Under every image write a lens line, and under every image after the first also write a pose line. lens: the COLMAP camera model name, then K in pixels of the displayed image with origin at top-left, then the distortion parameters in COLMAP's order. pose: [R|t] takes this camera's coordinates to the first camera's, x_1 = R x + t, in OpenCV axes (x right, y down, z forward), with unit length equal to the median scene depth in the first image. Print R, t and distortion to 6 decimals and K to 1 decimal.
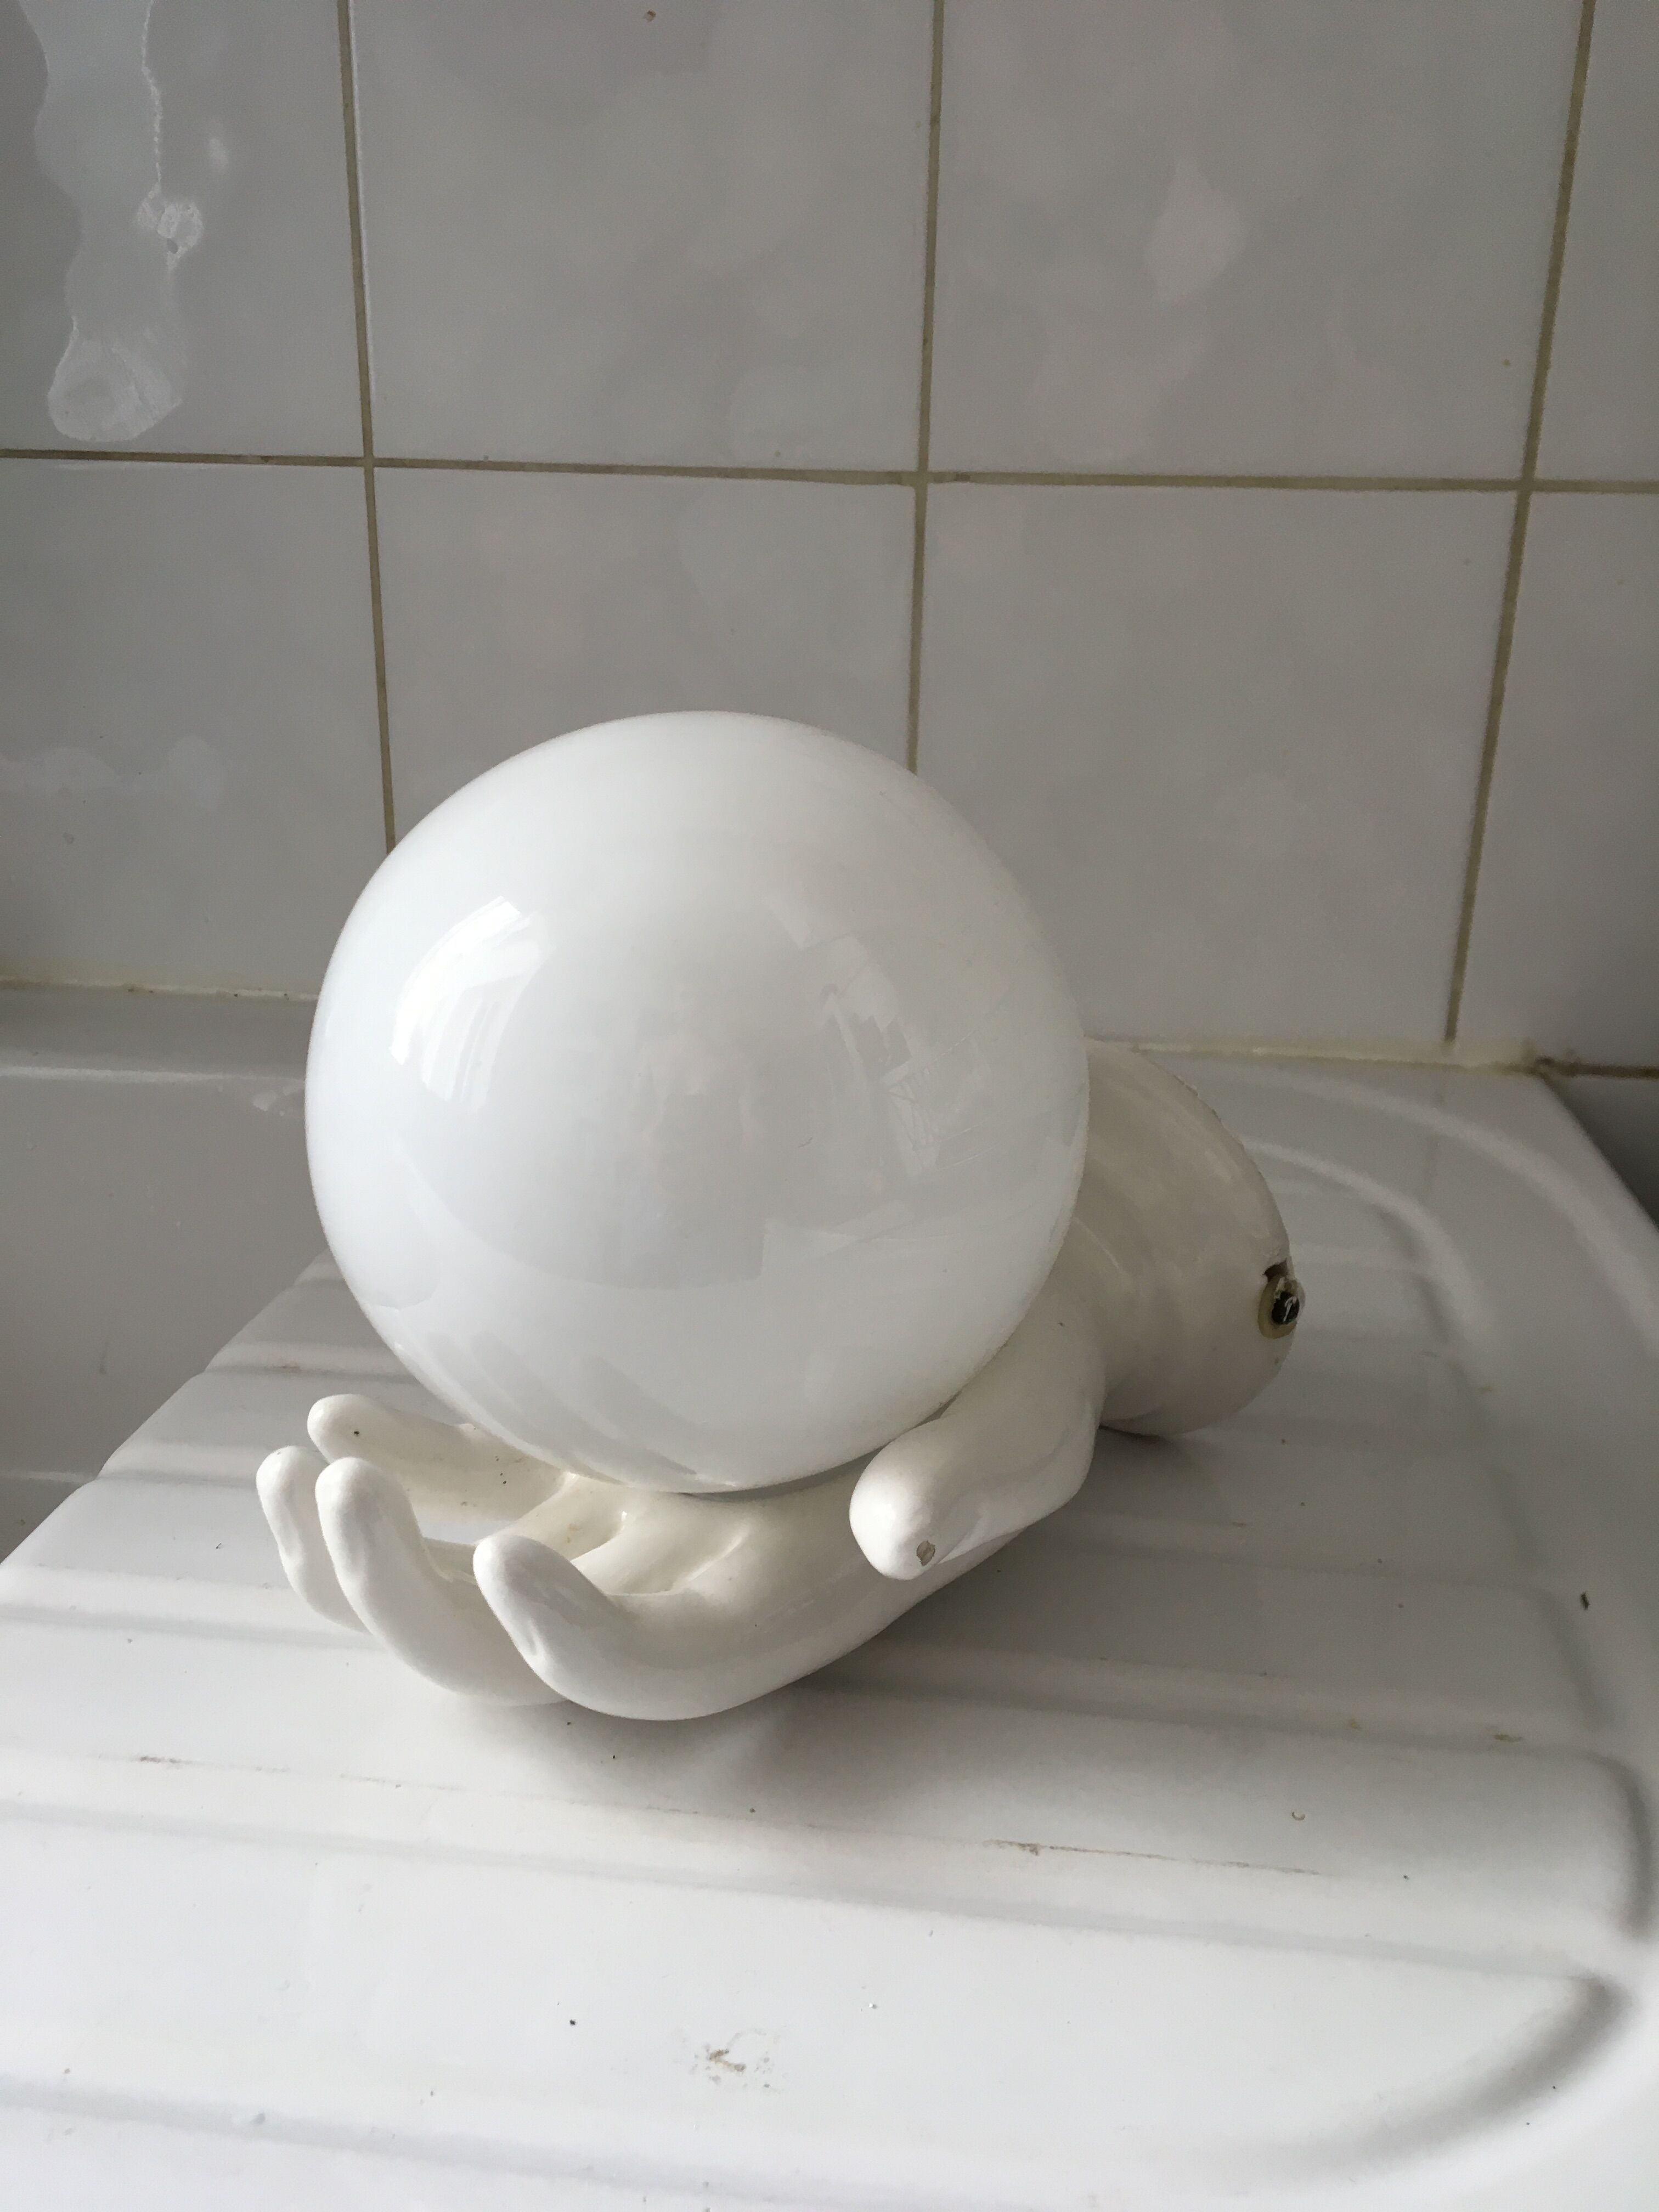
lens RADIAL K [[1870.3, 0, 814.9], [0, 1870.3, 1114.8], [0, 0, 1]] dist [0.076275, -0.120005]
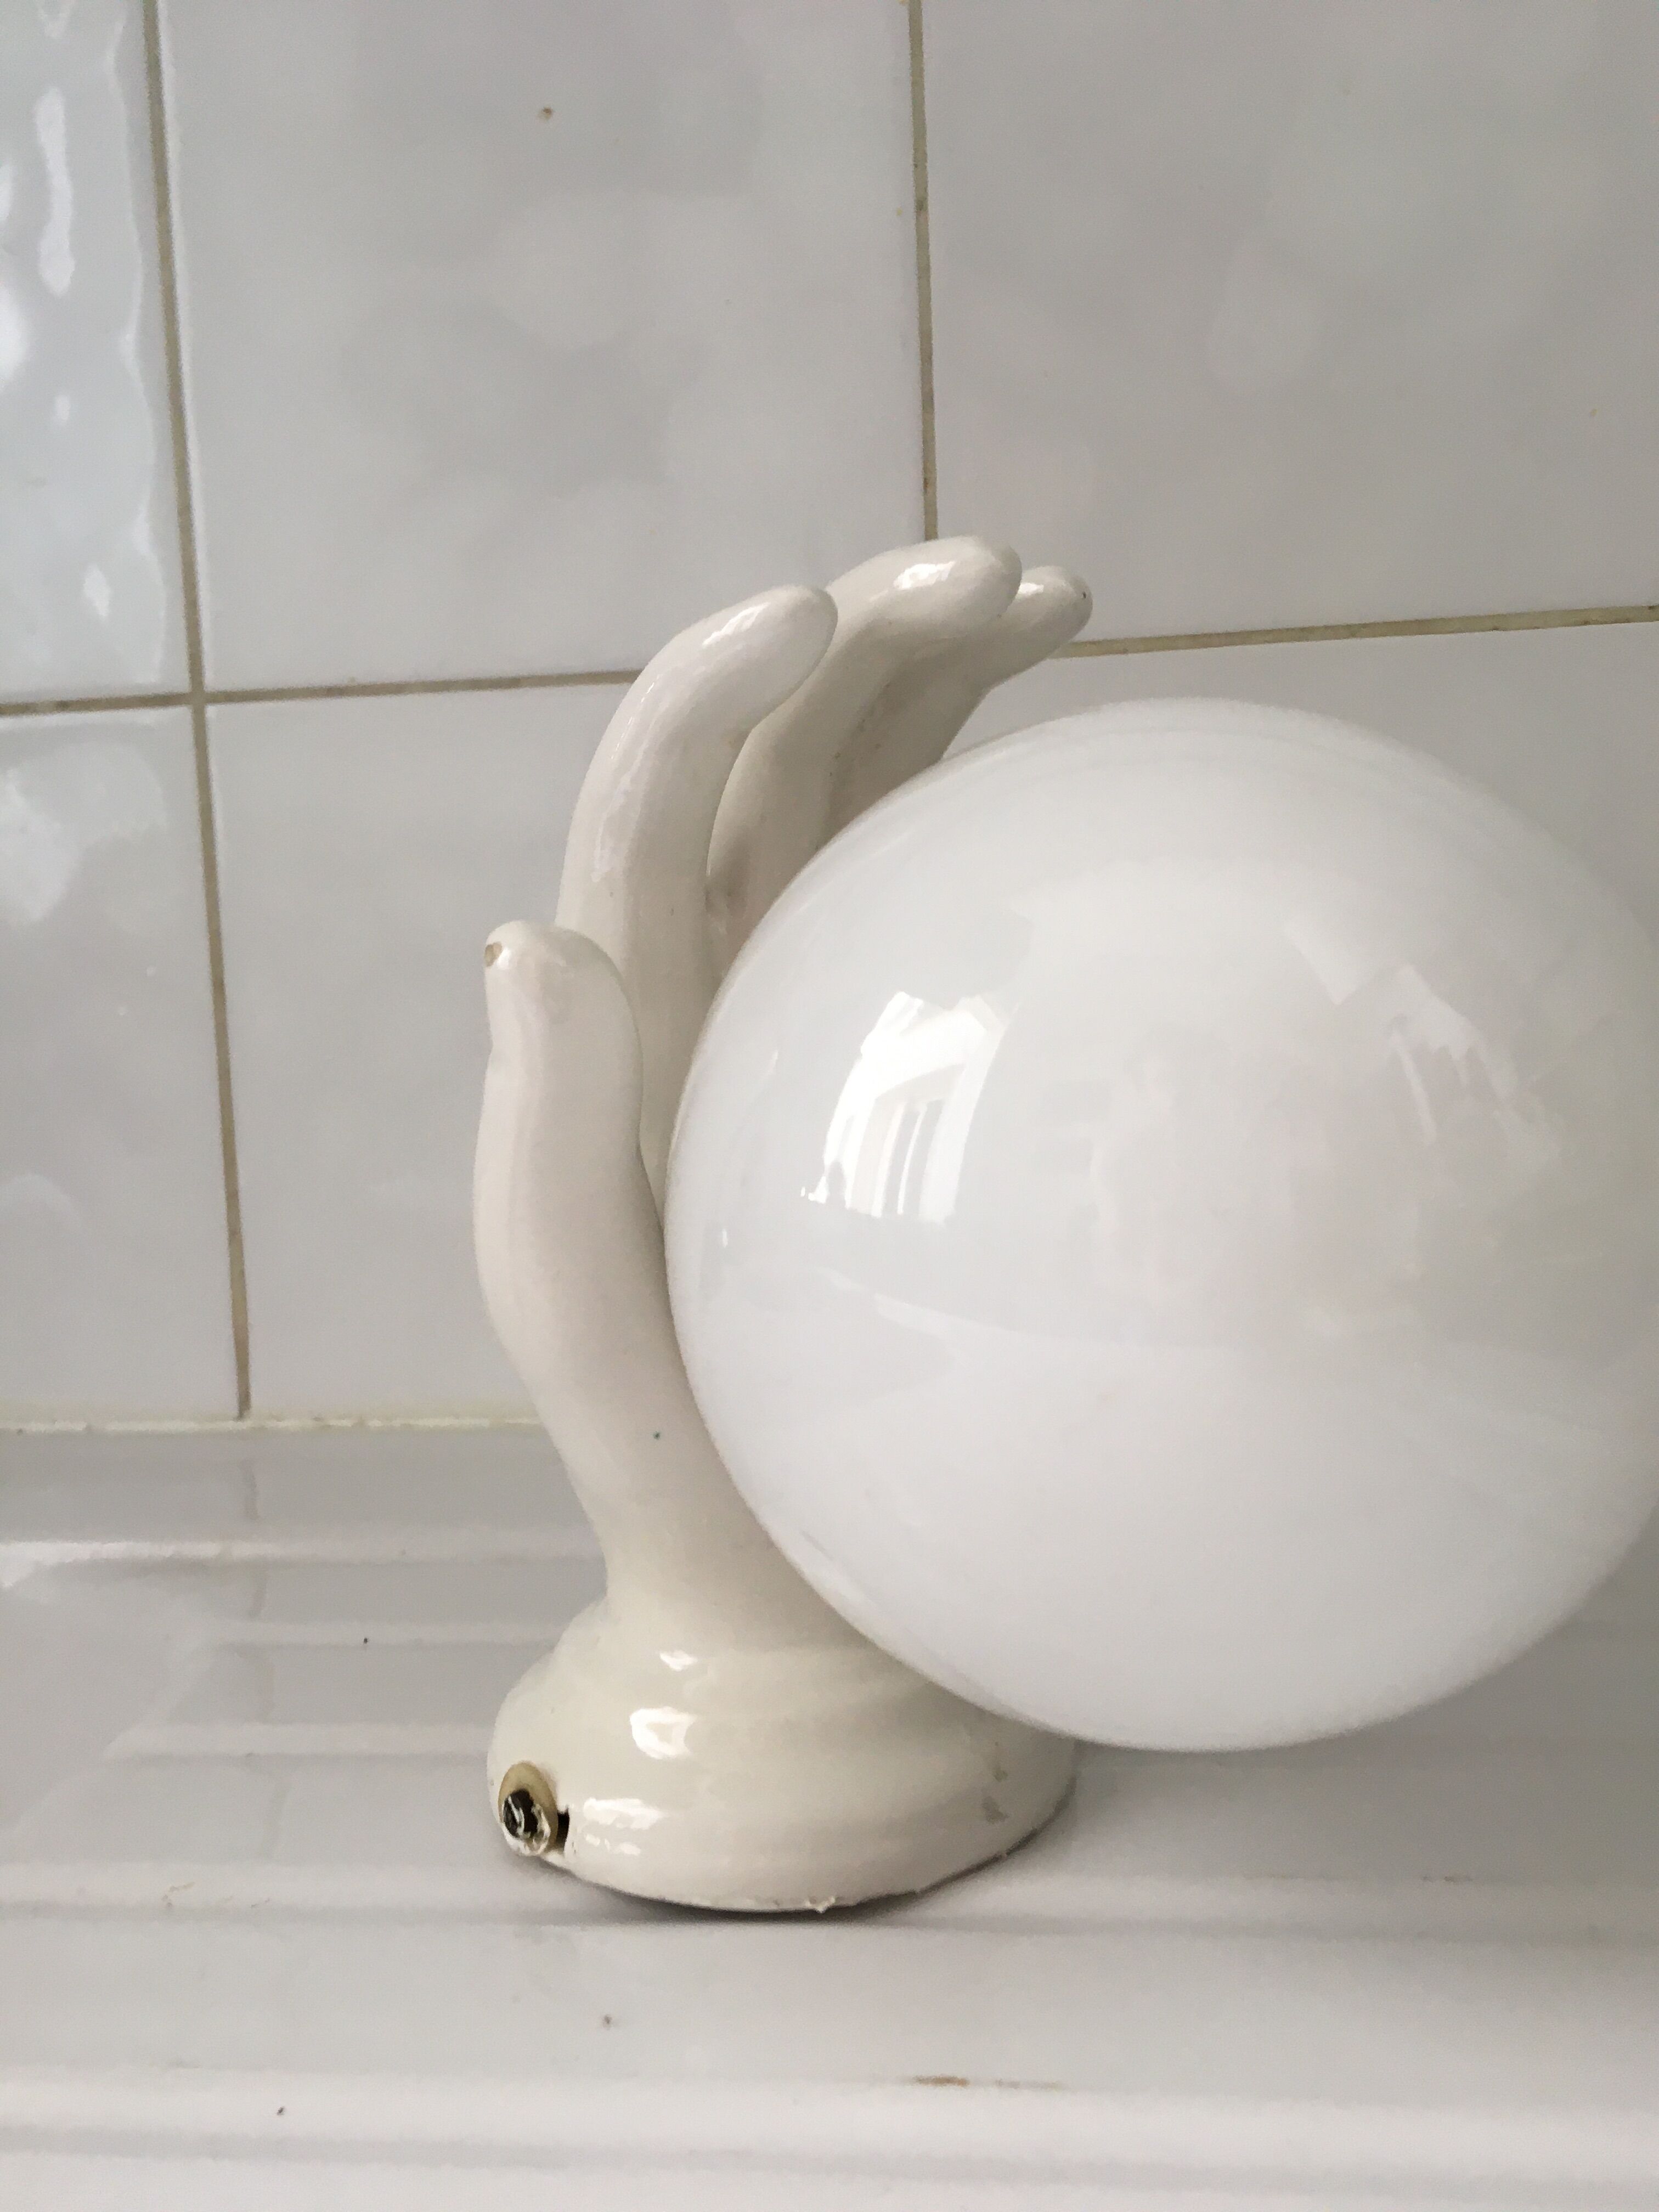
lens RADIAL K [[1870.3, 0, 836.5], [0, 1870.3, 1119.5], [0, 0, 1]] dist [0.076275, -0.120005]
pose [[0.998337, -0.057286, 0.006473, 0.006097], [0.057223, 0.971027, -0.232018, 0.011319], [0.007006, 0.232003, 0.972690, 0.545699]]
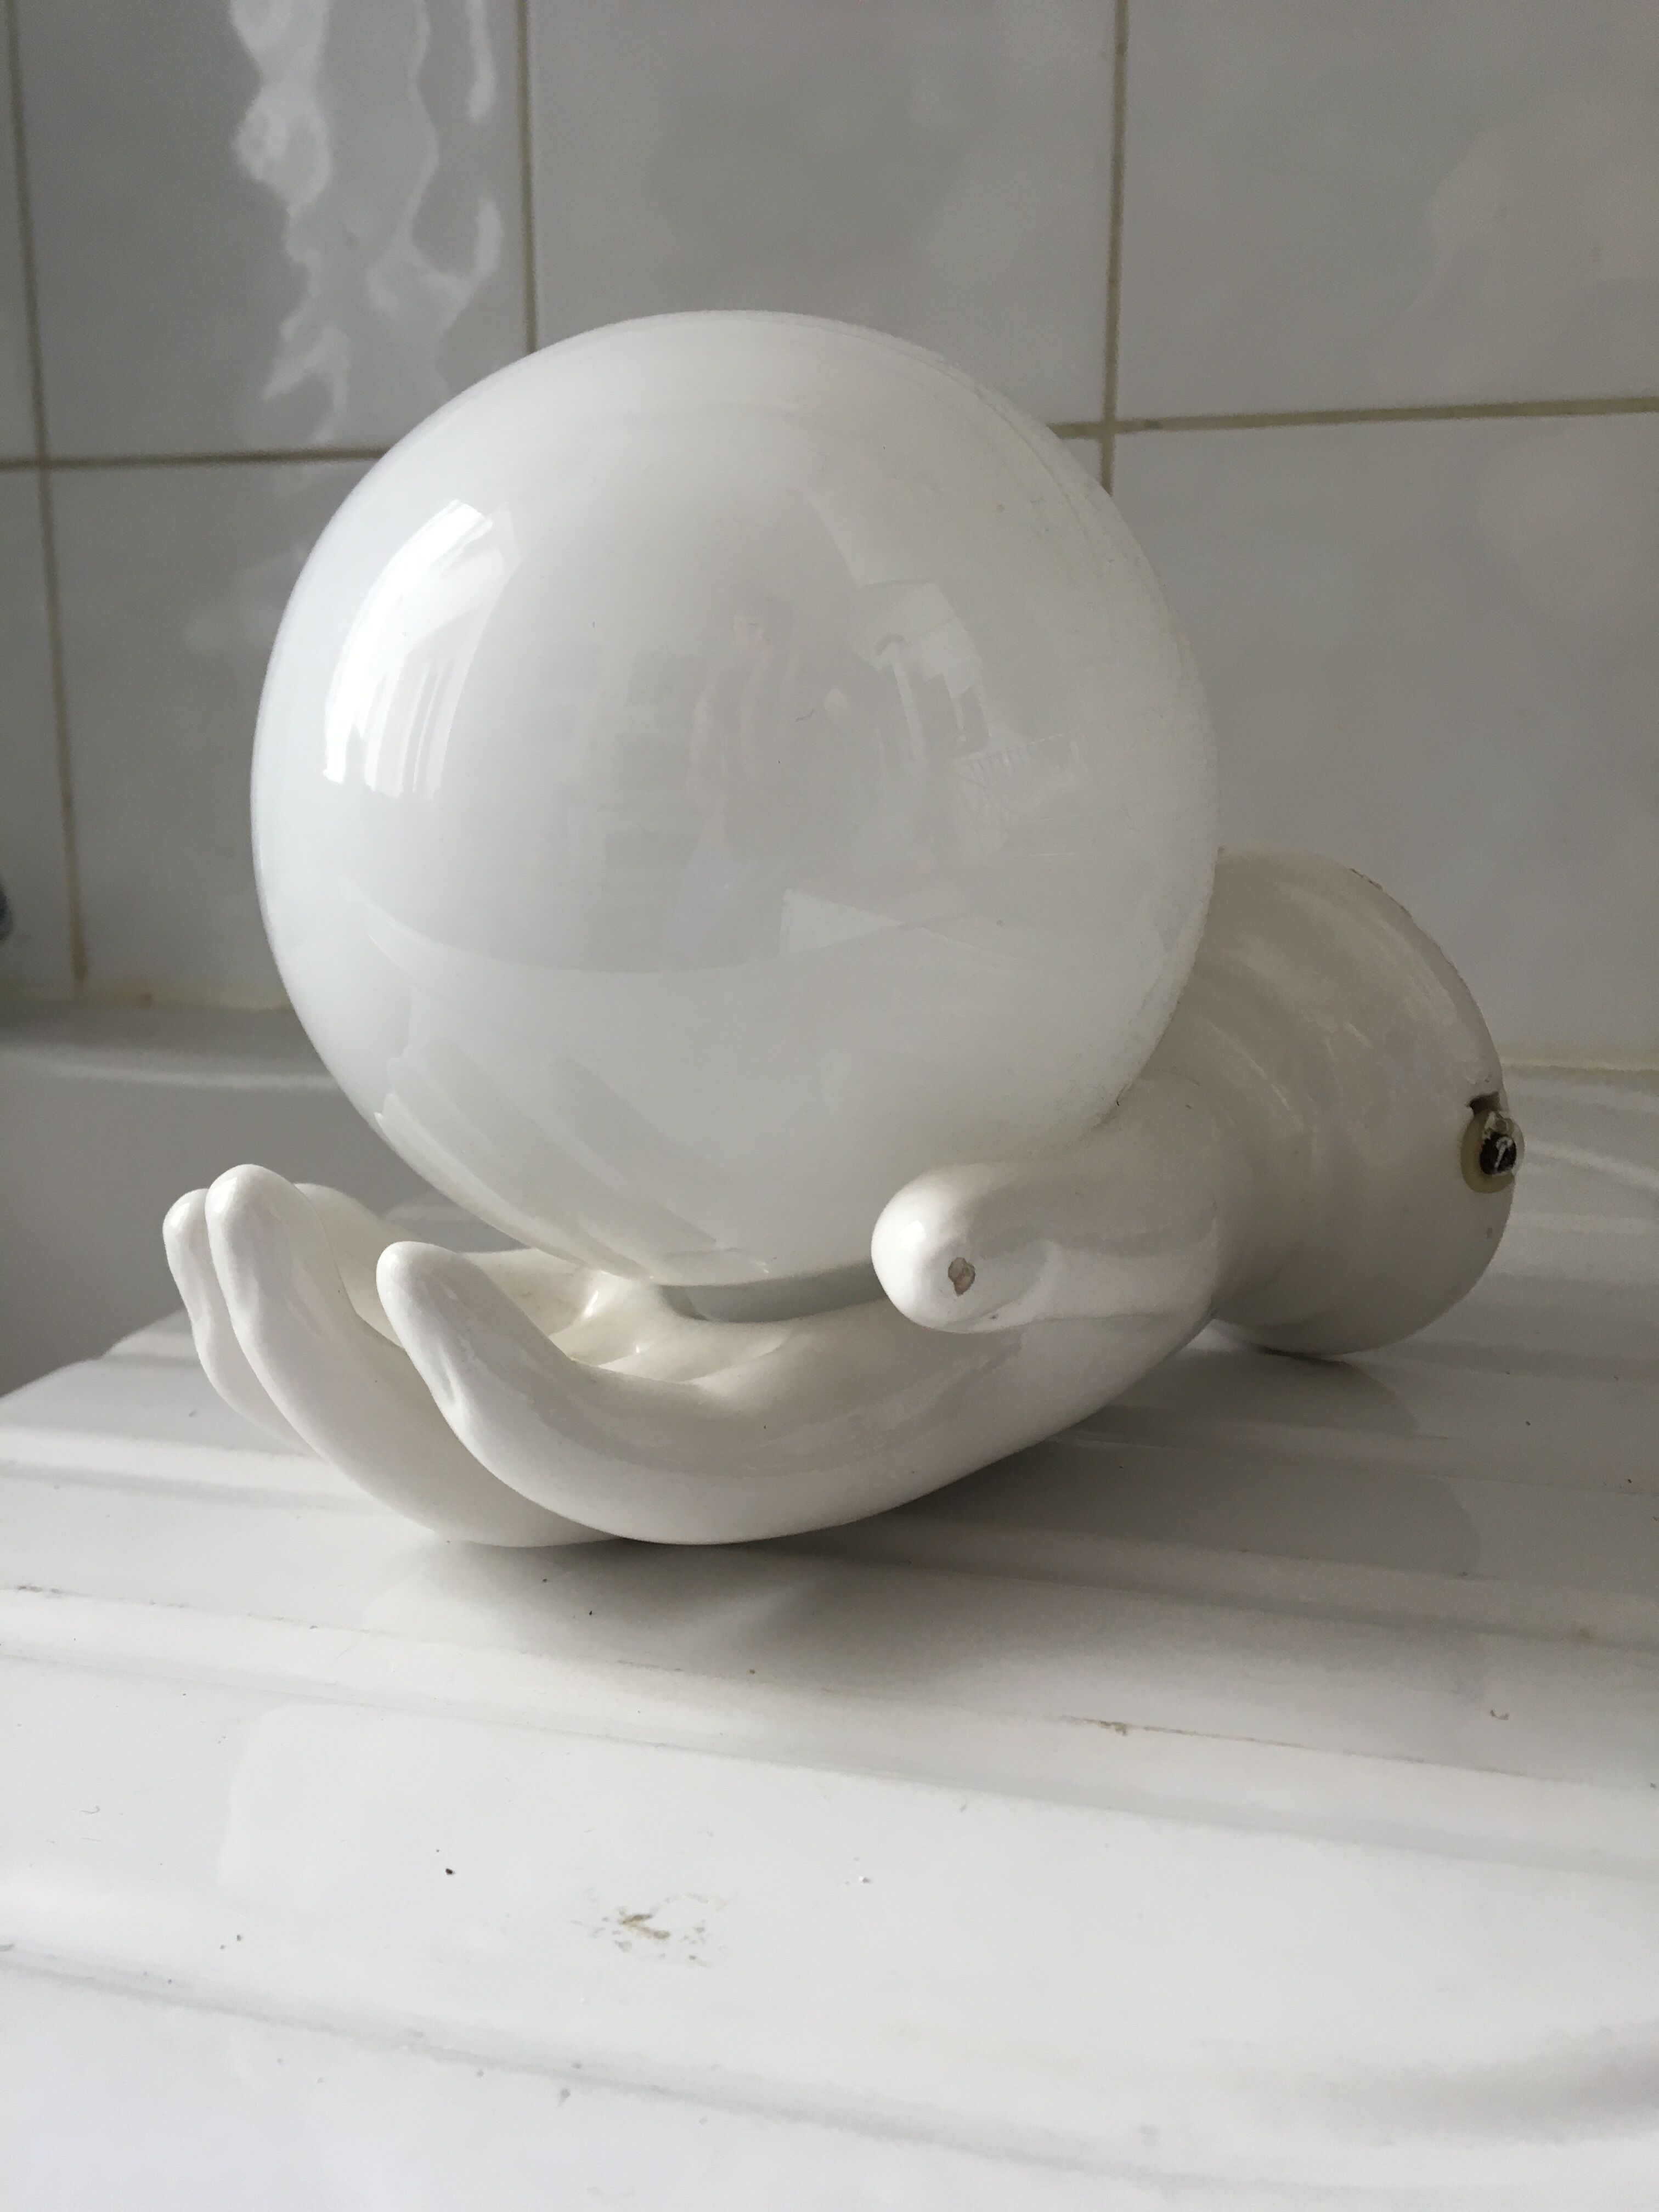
lens RADIAL K [[1870.3, 0, 828.5], [0, 1870.3, 1129.9], [0, 0, 1]] dist [0.076275, -0.120005]
pose [[0.991759, 0.013018, -0.127455, 0.073187], [-0.027782, 0.993005, -0.114755, 0.191985], [0.125070, 0.117350, 0.985183, 0.187259]]
